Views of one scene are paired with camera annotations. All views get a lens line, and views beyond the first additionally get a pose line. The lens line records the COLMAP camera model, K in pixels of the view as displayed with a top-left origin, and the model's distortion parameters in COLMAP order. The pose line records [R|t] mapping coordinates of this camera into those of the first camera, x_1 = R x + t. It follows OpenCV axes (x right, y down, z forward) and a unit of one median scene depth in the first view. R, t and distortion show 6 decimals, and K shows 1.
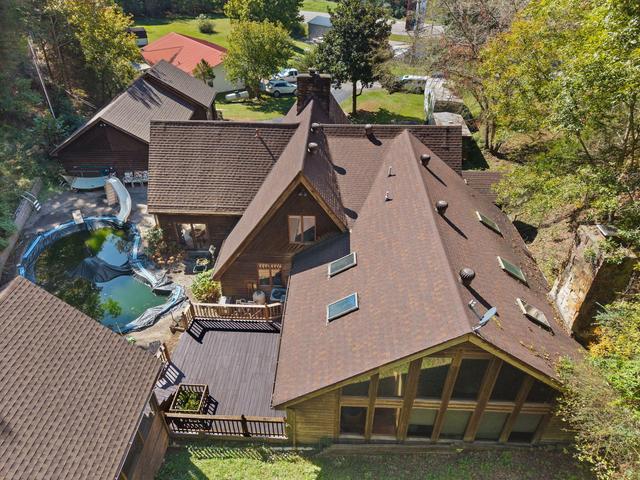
lens RADIAL K [[421.6, 0, 320.0], [0, 421.6, 240.0], [0, 0, 1]] dist [0.024589, -0.001578]
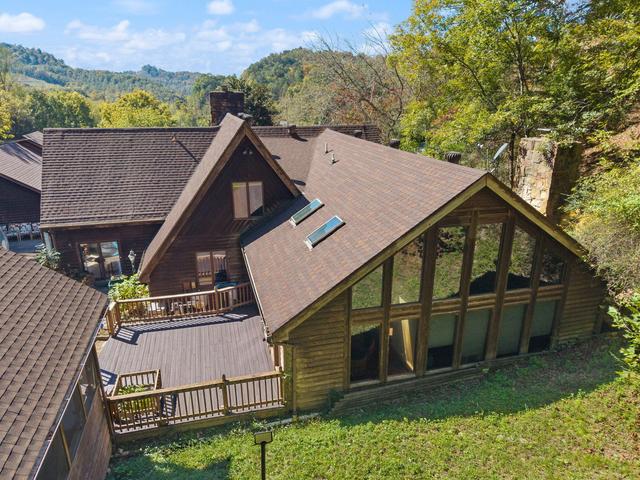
lens RADIAL K [[433.0, 0, 320.0], [0, 433.0, 240.0], [0, 0, 1]] dist [-0.001219, -0.002164]
pose [[0.955806, -0.099981, 0.276476, -0.196512], [0.174452, 0.949824, -0.259617, 0.394514], [-0.236646, 0.296376, 0.925289, 0.186447]]
